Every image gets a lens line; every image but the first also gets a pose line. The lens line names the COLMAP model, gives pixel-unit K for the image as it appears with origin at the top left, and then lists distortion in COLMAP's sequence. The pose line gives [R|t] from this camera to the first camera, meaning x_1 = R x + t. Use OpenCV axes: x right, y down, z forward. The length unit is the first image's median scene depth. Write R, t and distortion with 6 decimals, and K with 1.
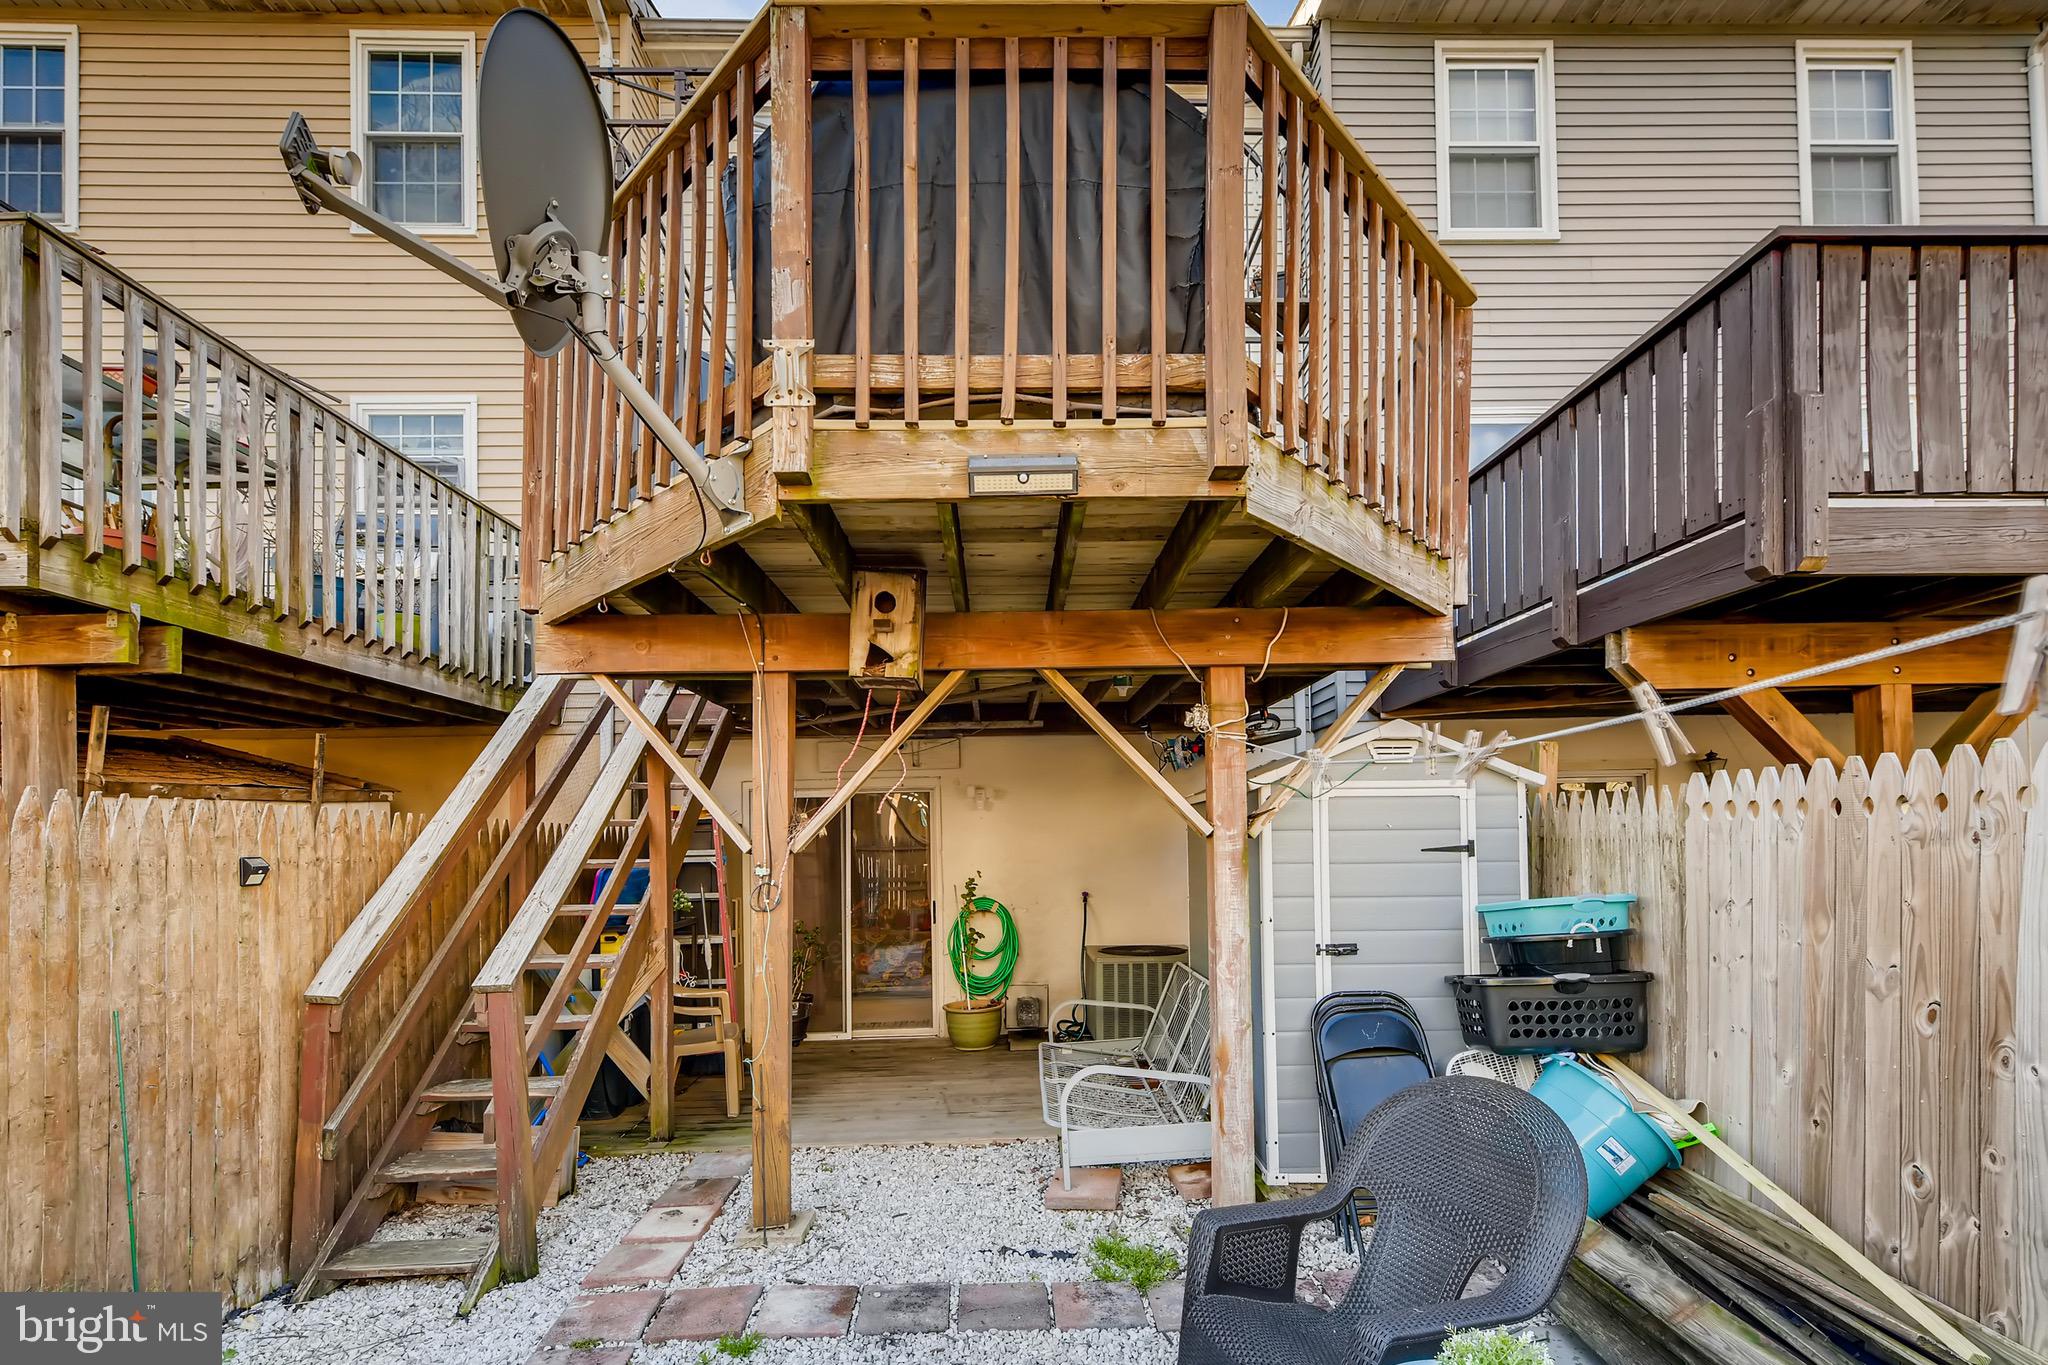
lens RADIAL K [[919.7, 0, 1028.0], [0, 919.7, 824.0], [0, 0, 1]] dist [0.000904, -0.000650]
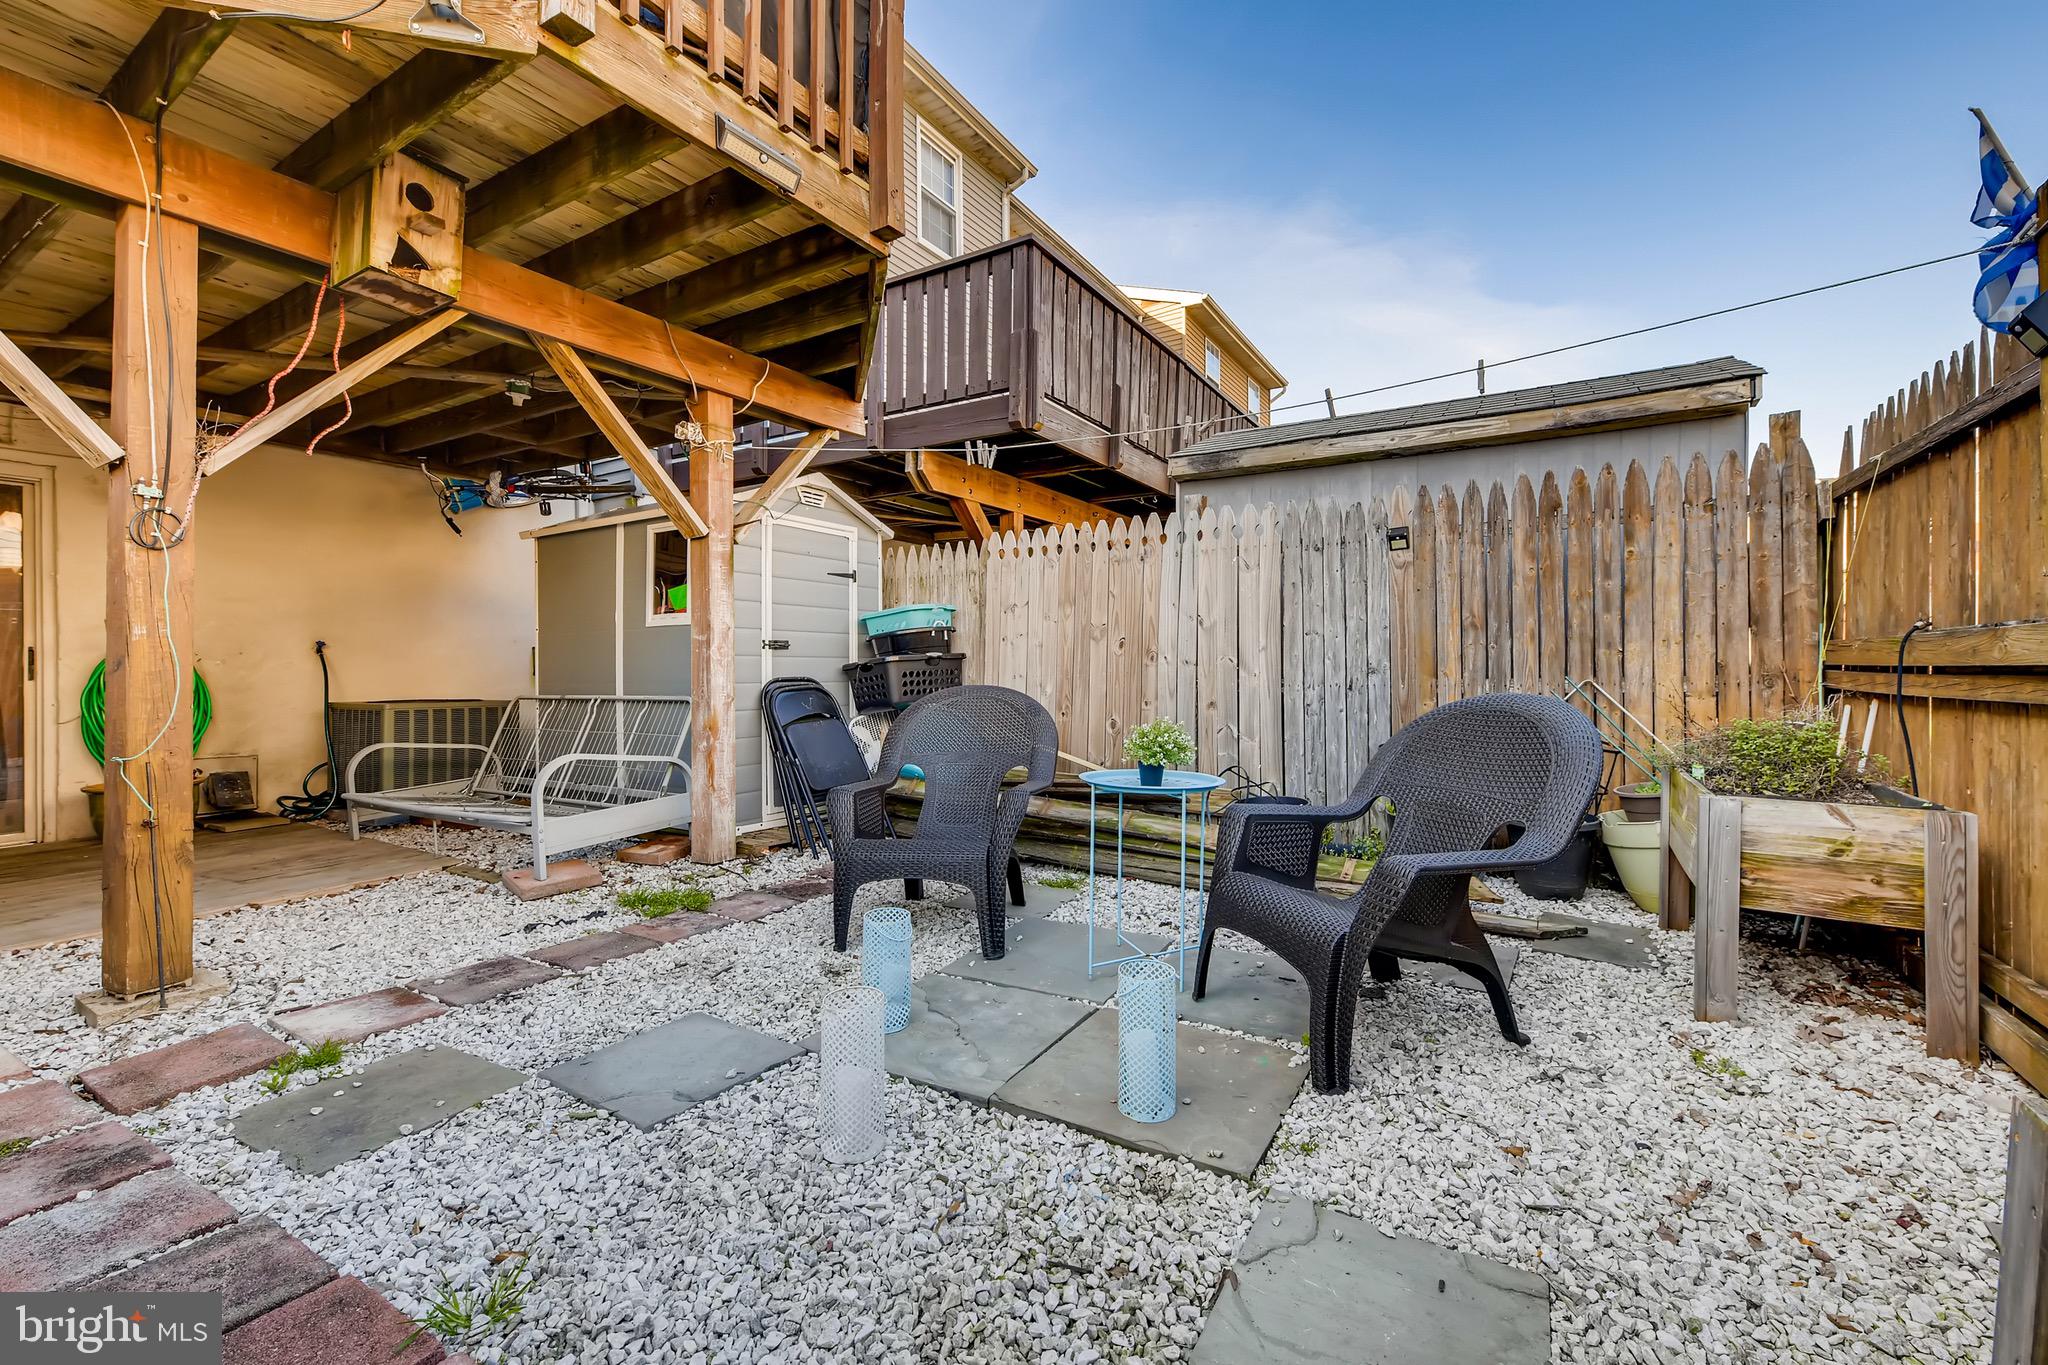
lens RADIAL K [[829.9, 0, 1036.4], [0, 829.9, 666.8], [0, 0, 1]] dist [0.001061, -0.000649]
pose [[0.544558, 0.014742, 0.838593, -0.449755], [-0.025419, 0.999676, -0.001068, 0.168735], [-0.838338, -0.020735, 0.544757, 0.083584]]
